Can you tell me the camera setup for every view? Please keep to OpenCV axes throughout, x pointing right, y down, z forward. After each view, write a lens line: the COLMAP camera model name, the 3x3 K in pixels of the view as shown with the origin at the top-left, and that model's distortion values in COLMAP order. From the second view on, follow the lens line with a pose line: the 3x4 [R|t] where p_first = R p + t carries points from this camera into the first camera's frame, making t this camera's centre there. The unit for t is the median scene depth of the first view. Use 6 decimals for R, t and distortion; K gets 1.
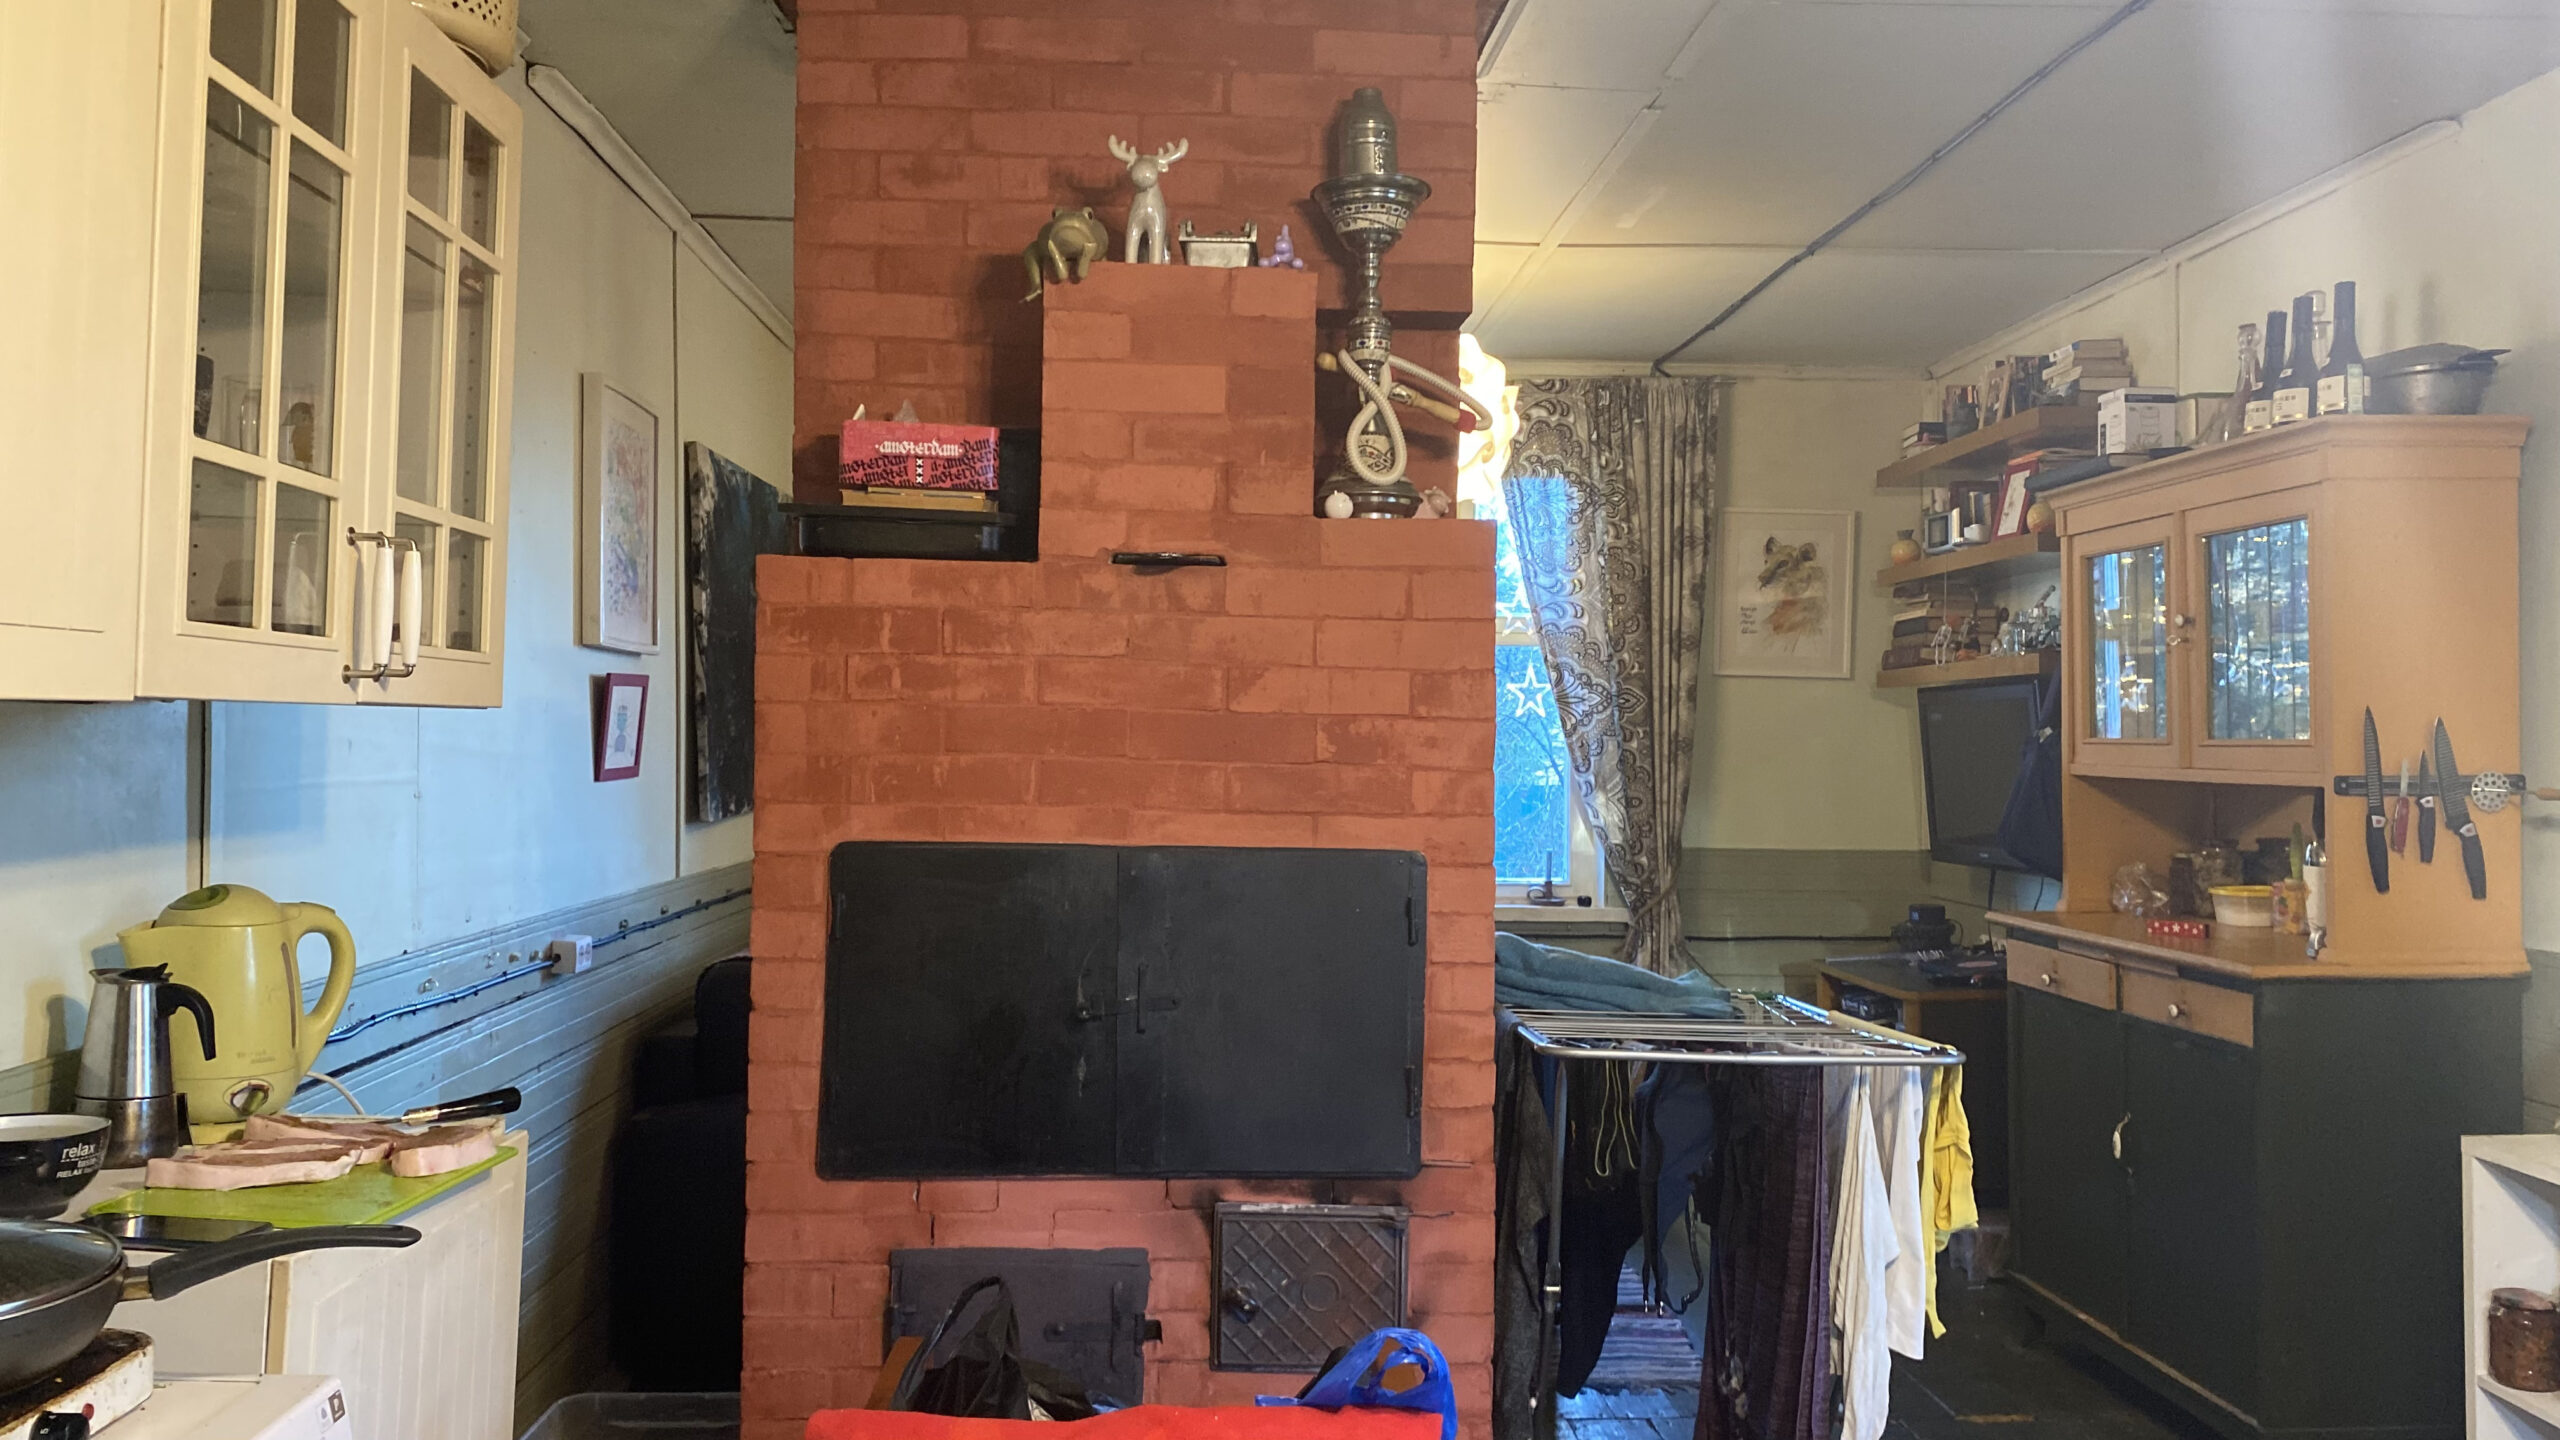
lens RADIAL K [[1959.8, 0, 1280.0], [0, 1959.8, 720.0], [0, 0, 1]] dist [0.113399, -0.142057]
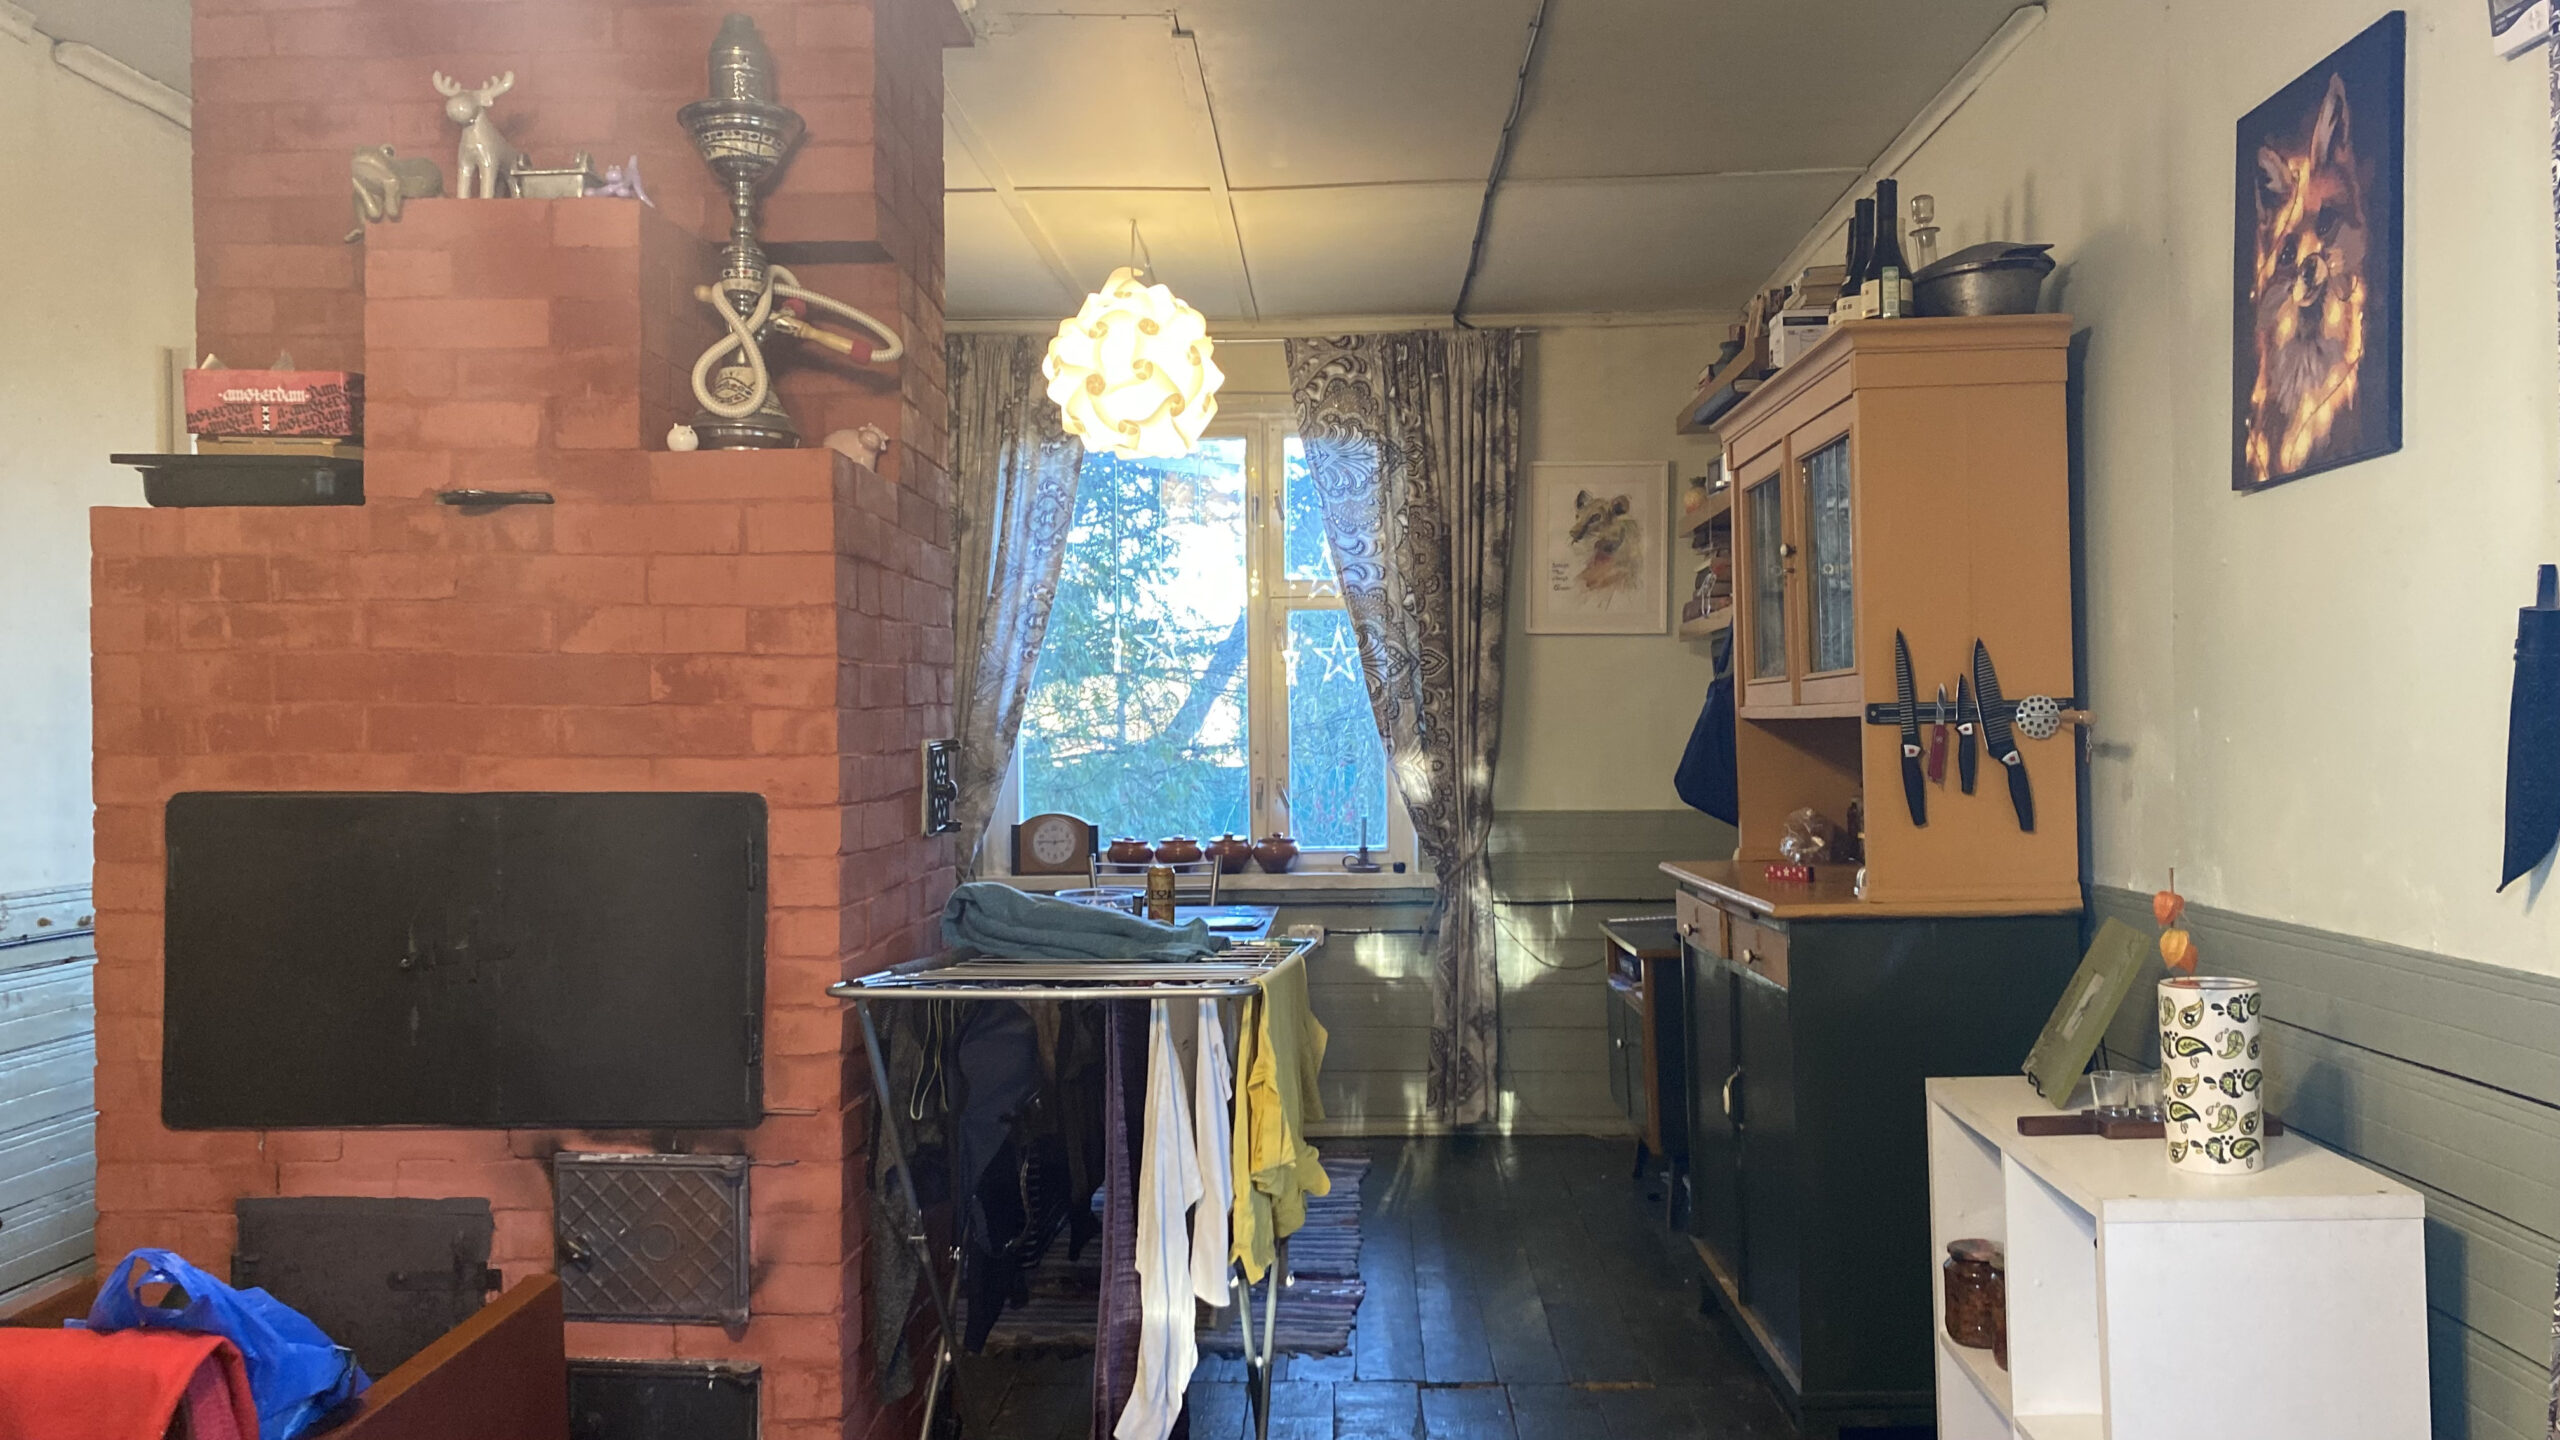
lens RADIAL K [[1941.6, 0, 1278.0], [0, 1941.6, 741.2], [0, 0, 1]] dist [0.086616, -0.128106]
pose [[0.995214, -0.020228, -0.095602, 0.419318], [0.021499, 0.999693, 0.012281, 0.034970], [0.095325, -0.014278, 0.995344, 0.061836]]
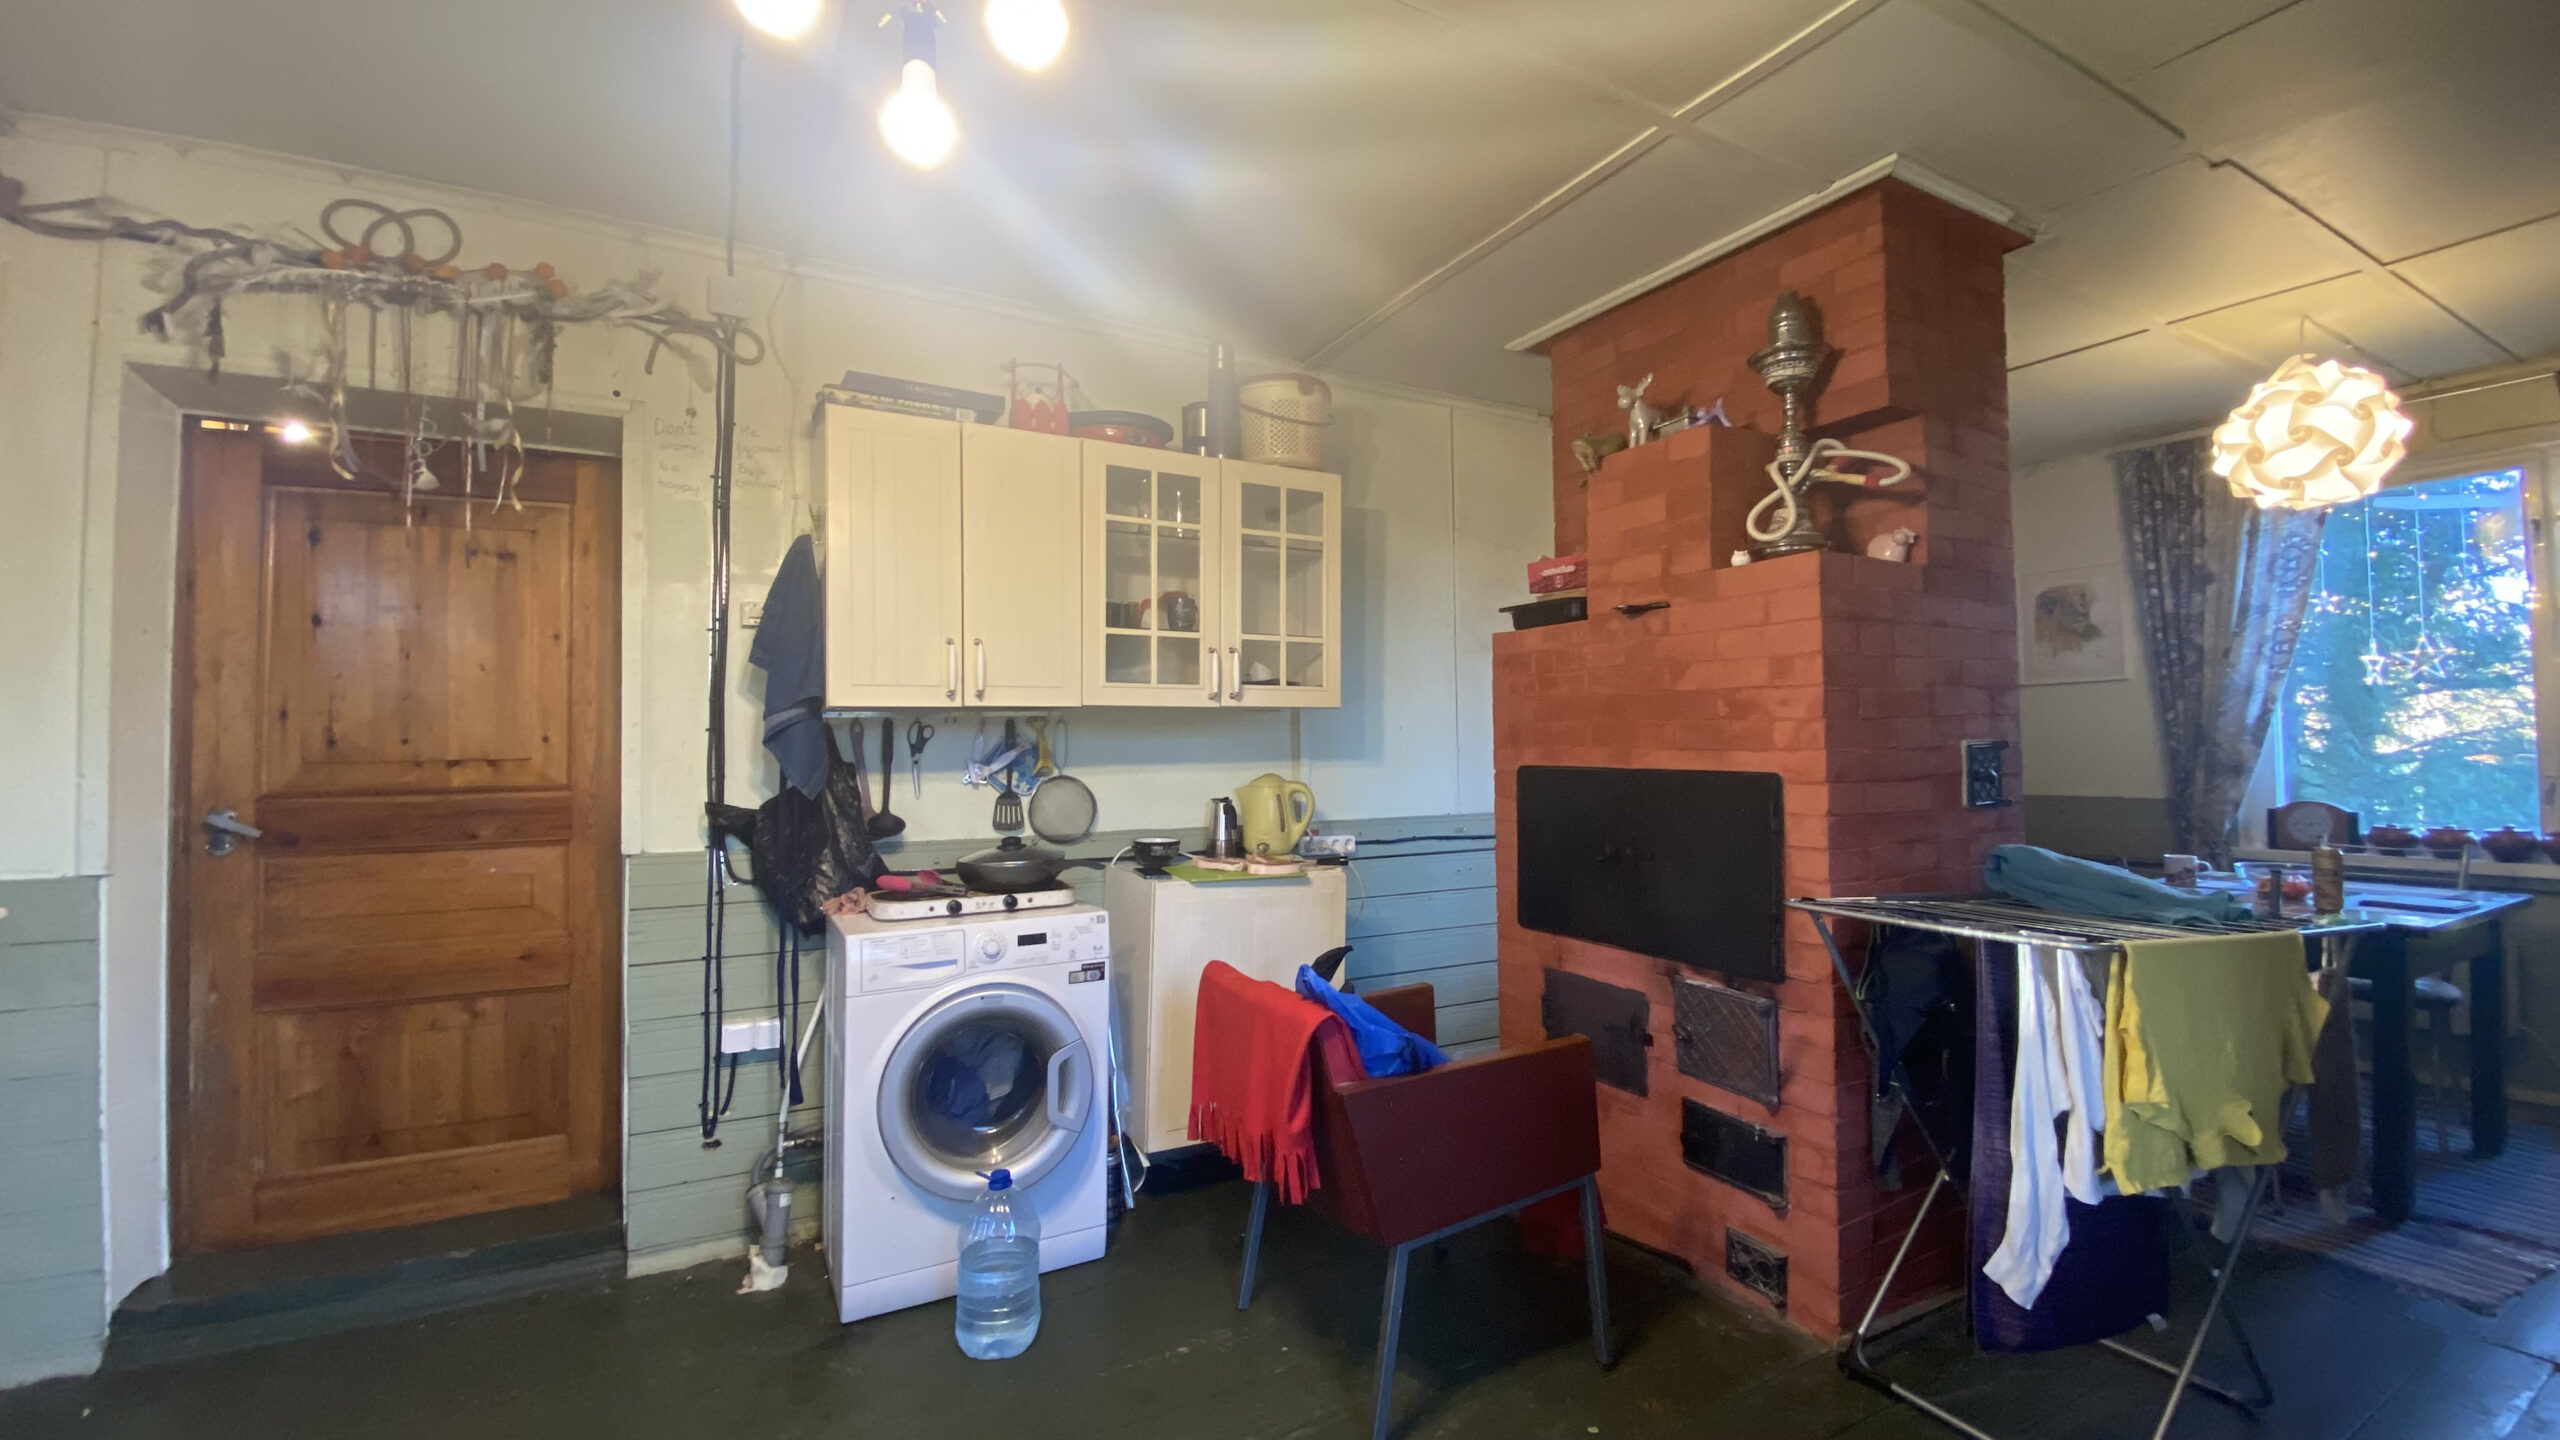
lens RADIAL K [[1041.4, 0, 1276.4], [0, 1041.4, 715.1], [0, 0, 1]] dist [0.066920, -0.050892]
pose [[0.443003, -0.044389, -0.895420, 0.642678], [0.020339, 0.999014, -0.039462, 0.046191], [0.896289, -0.000730, 0.443470, 0.275074]]
